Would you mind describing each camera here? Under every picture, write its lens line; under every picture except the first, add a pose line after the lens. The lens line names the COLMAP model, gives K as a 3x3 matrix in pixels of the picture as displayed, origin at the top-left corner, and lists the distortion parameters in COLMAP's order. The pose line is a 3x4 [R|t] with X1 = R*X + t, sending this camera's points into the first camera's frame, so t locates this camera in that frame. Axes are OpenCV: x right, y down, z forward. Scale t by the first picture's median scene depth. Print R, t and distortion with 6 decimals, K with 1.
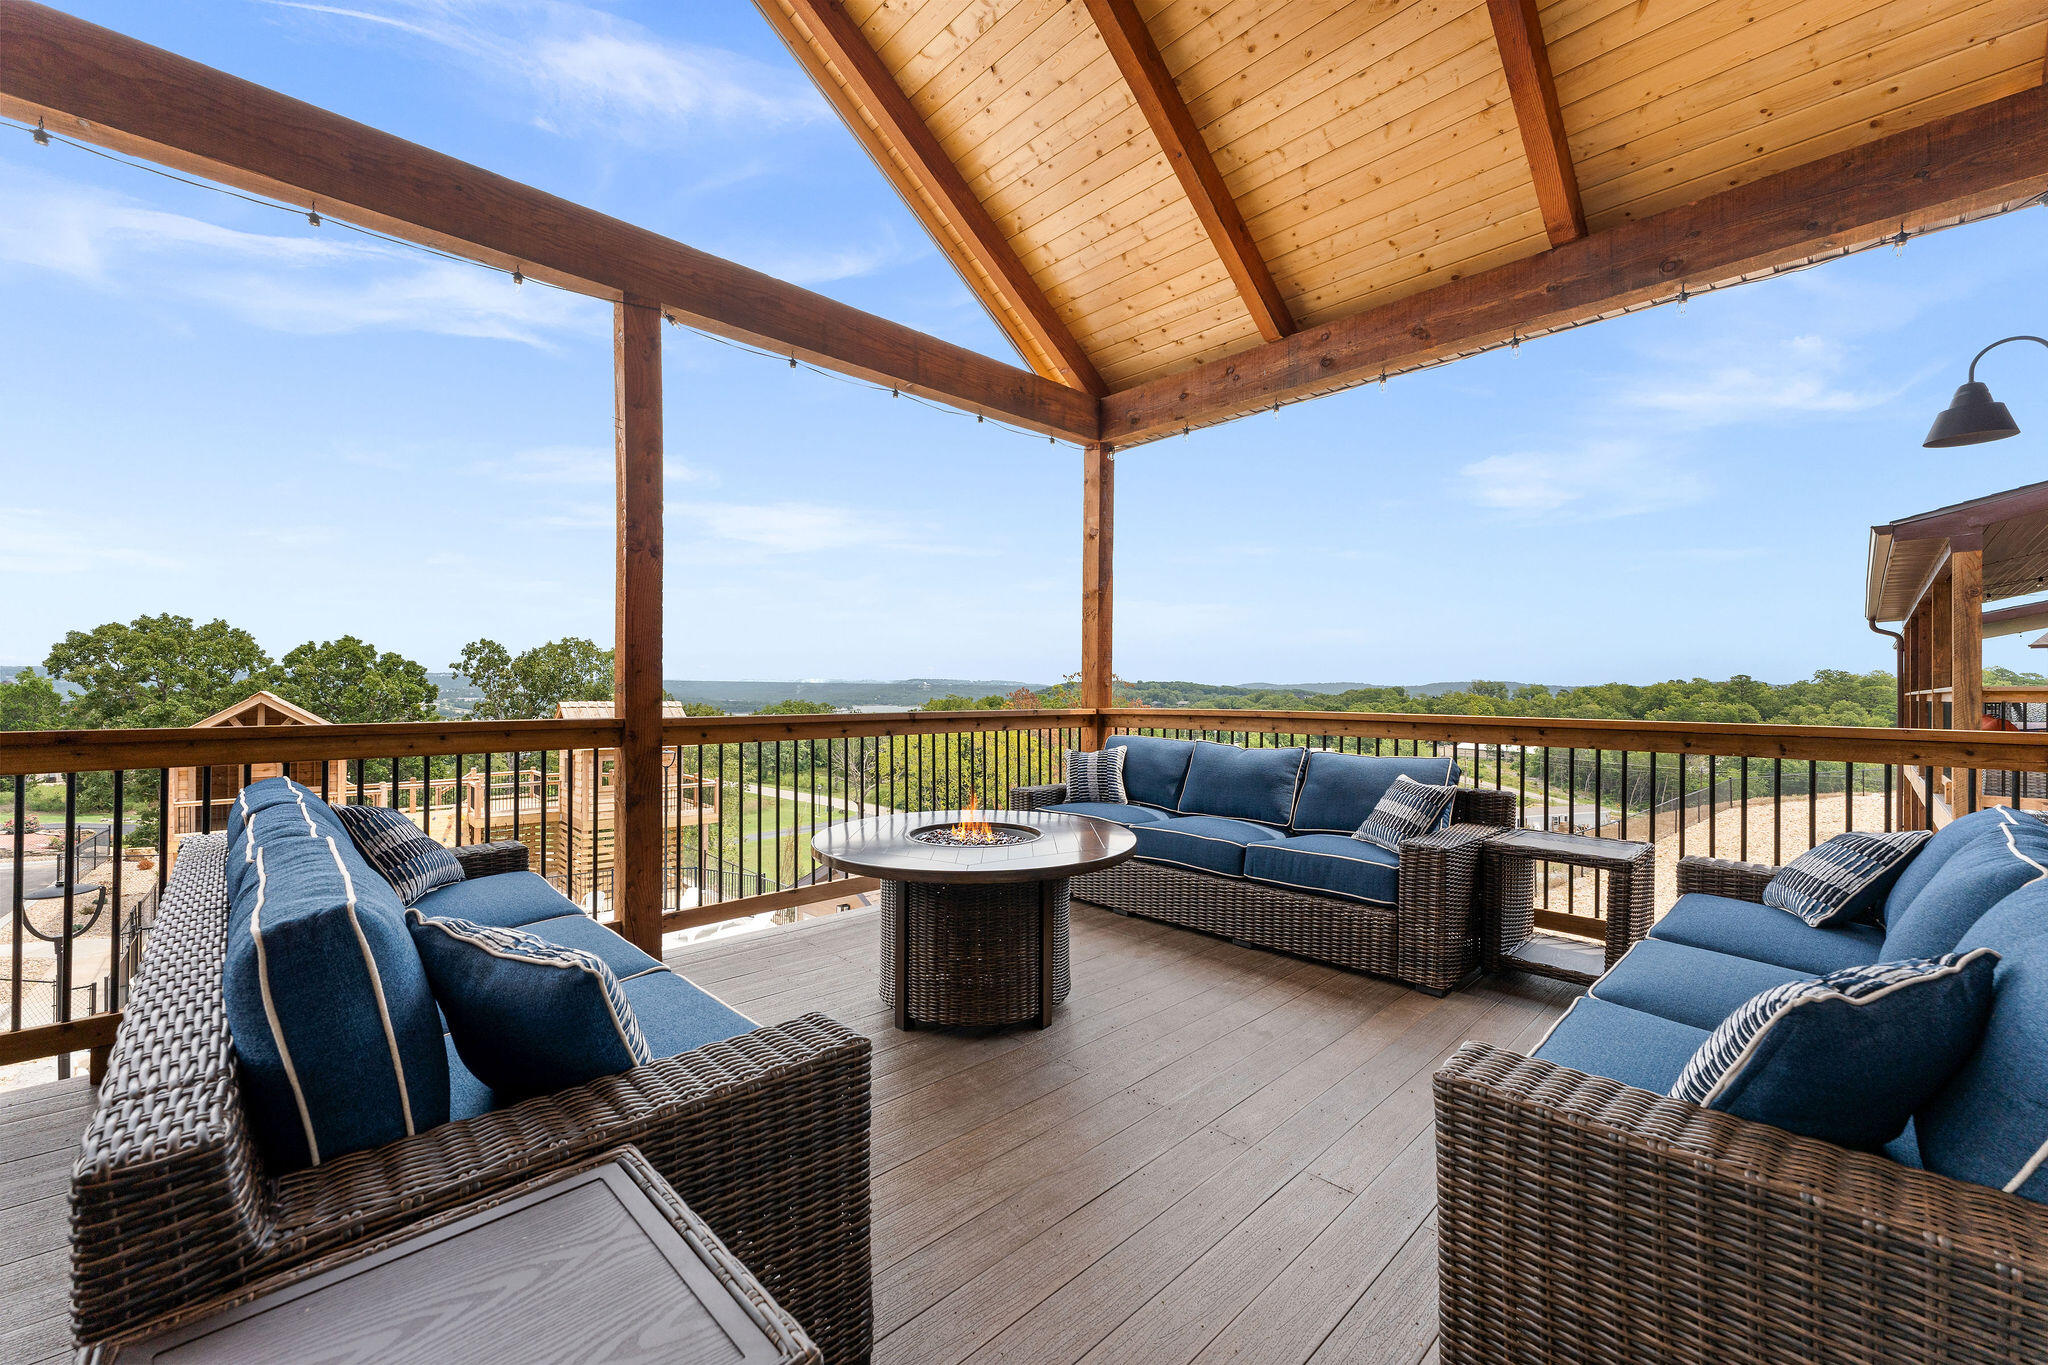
lens RADIAL K [[814.3, 0, 1026.6], [0, 814.3, 686.6], [0, 0, 1]] dist [0.000927, 0.000446]
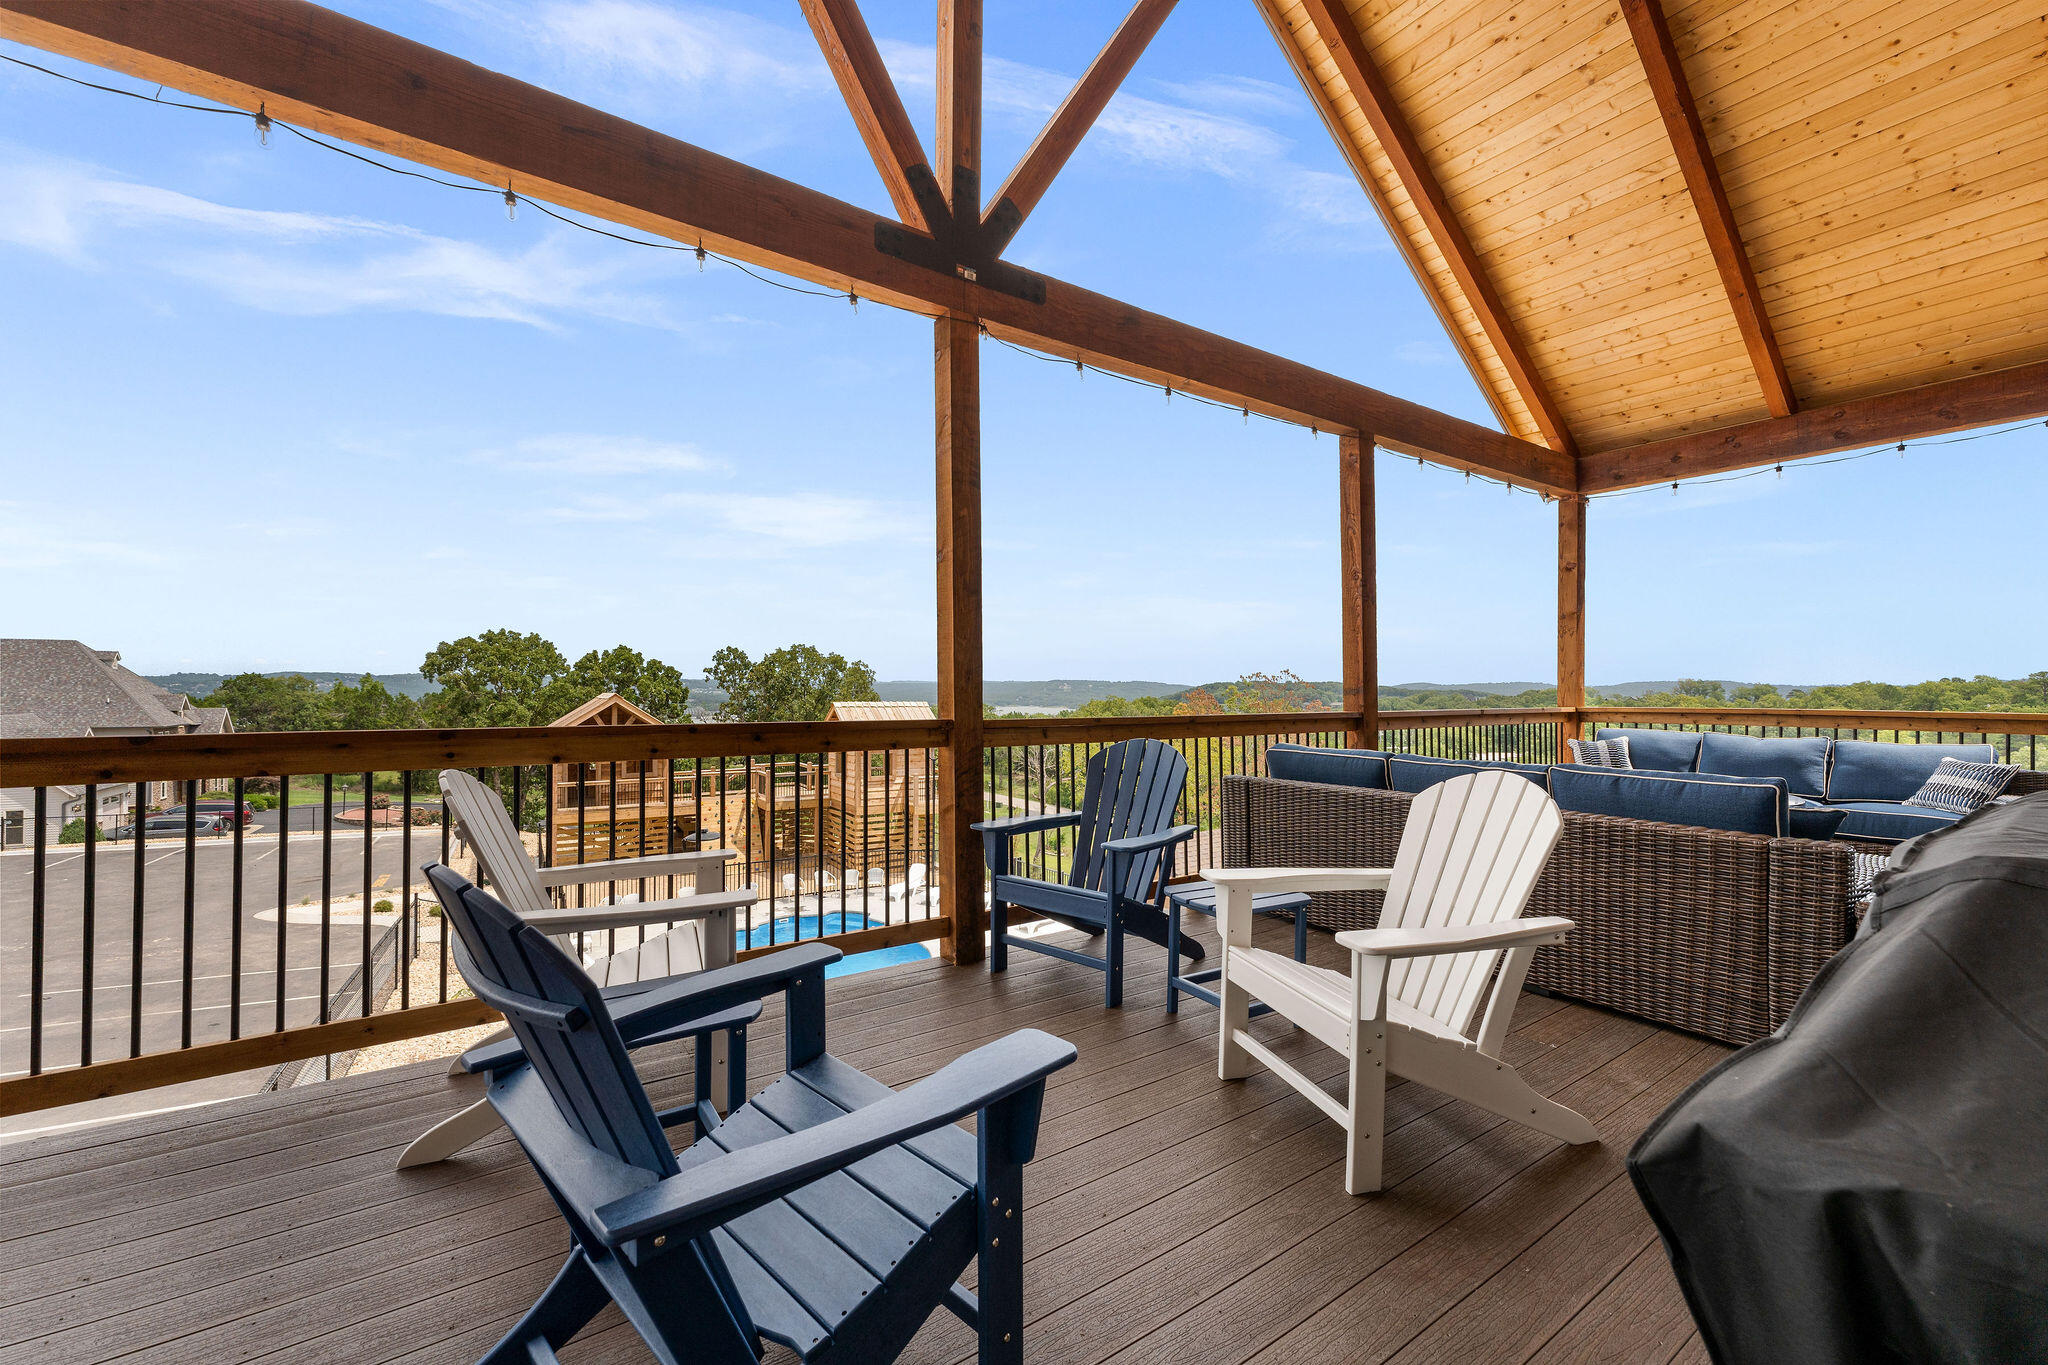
lens RADIAL K [[814.3, 0, 1025.4], [0, 814.3, 688.7], [0, 0, 1]] dist [0.000927, 0.000446]
pose [[0.985217, -0.001800, -0.171303, -0.111492], [0.002065, 0.999997, 0.001371, -0.001045], [0.171300, -0.001704, 0.985217, -0.079013]]
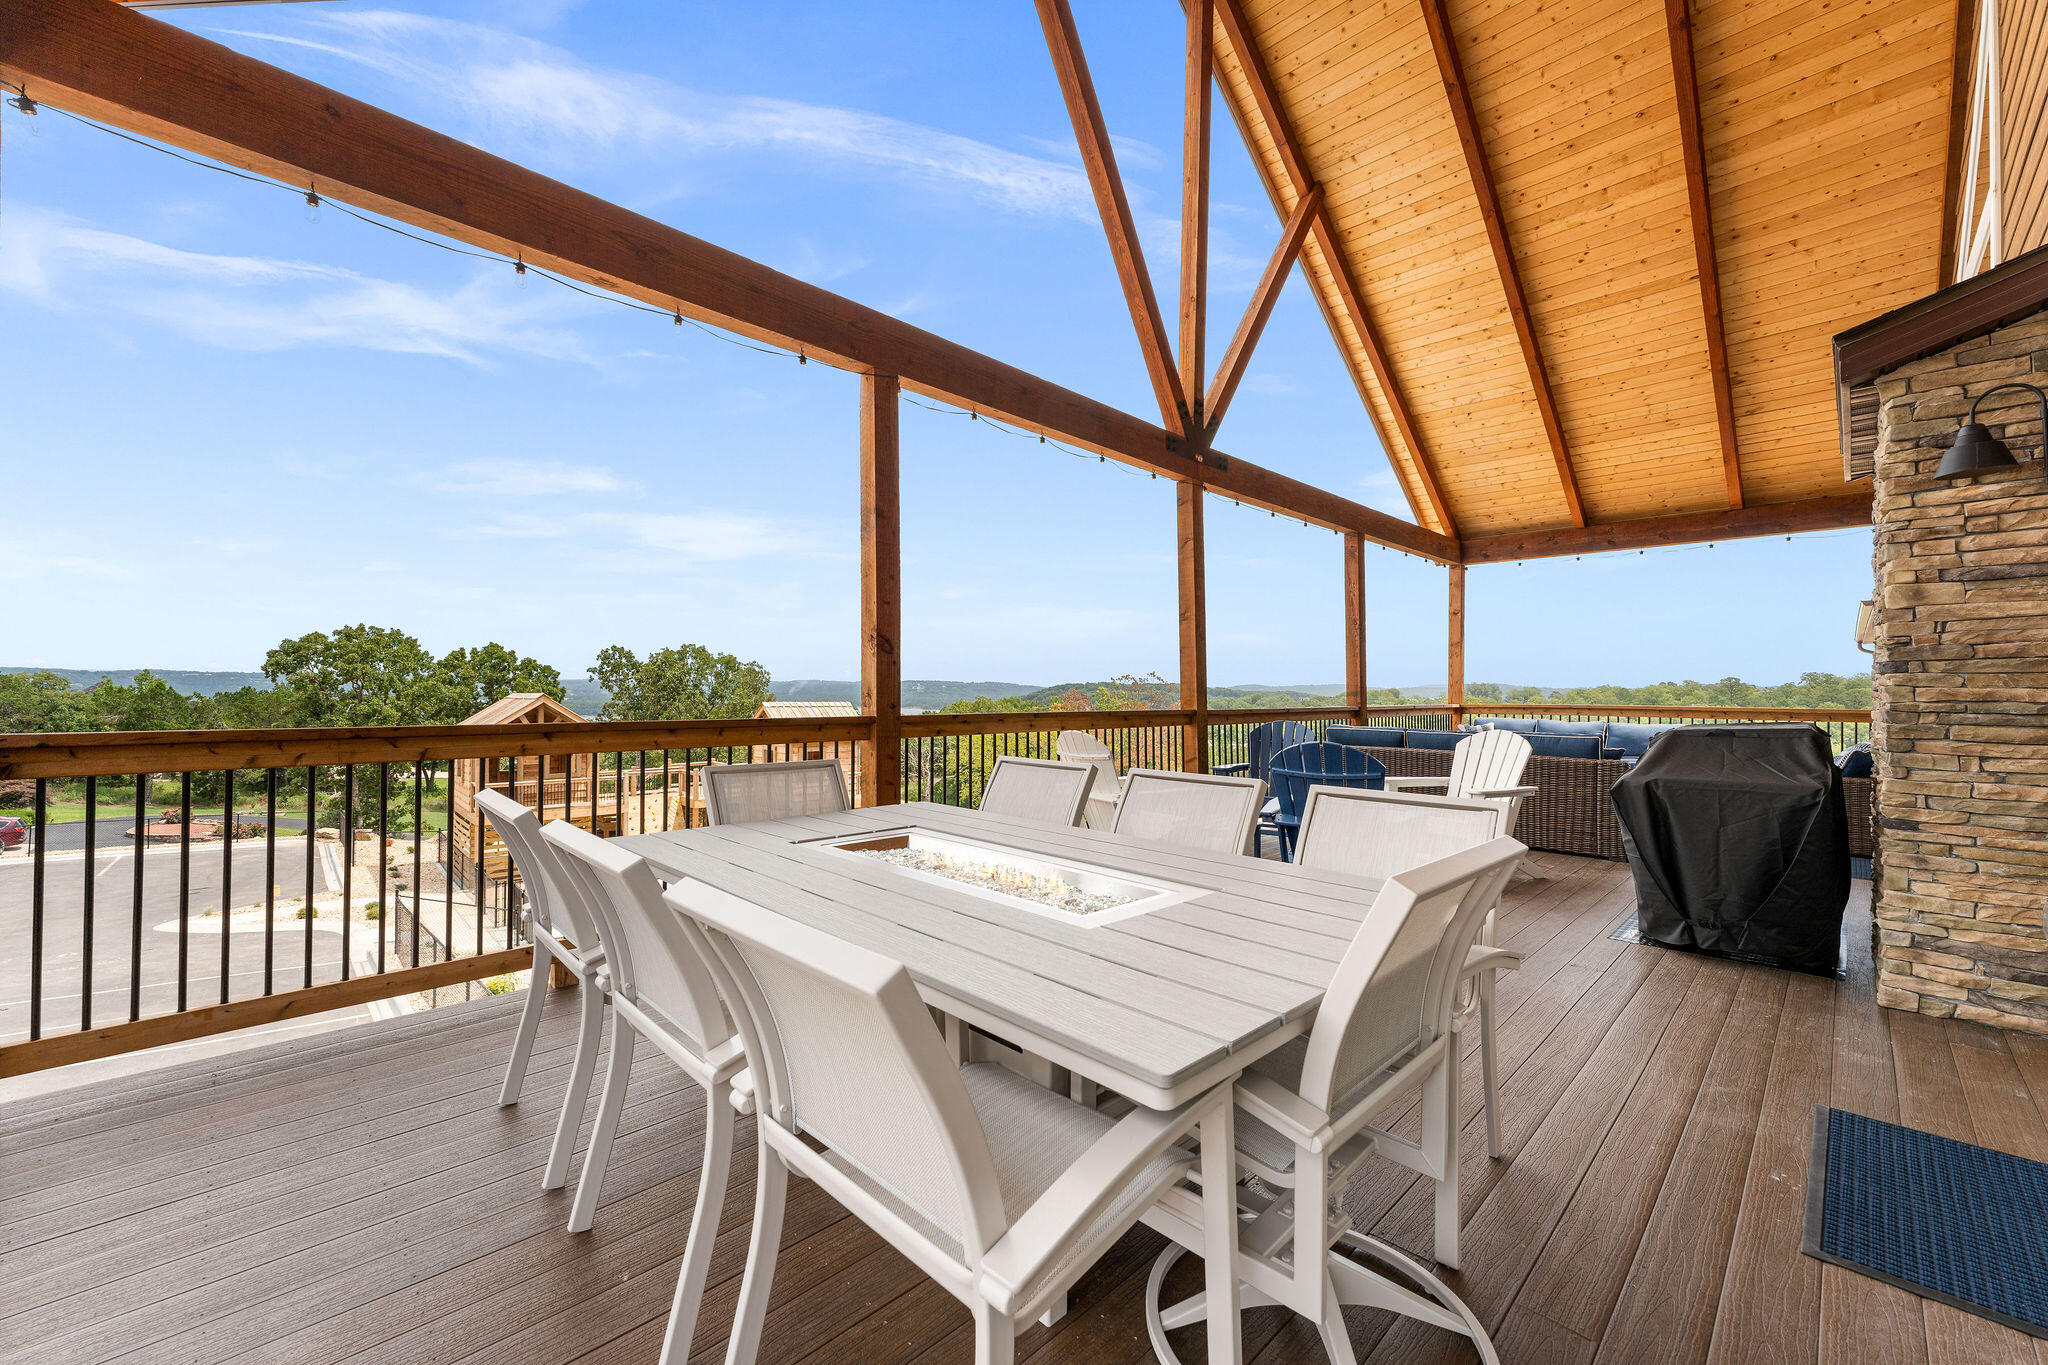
lens RADIAL K [[814.3, 0, 1025.4], [0, 814.3, 687.1], [0, 0, 1]] dist [0.000927, 0.000446]
pose [[0.999958, 0.000946, 0.009144, -0.199806], [-0.000938, 0.999999, -0.000931, -0.002042], [-0.009145, 0.000923, 0.999958, -0.189811]]
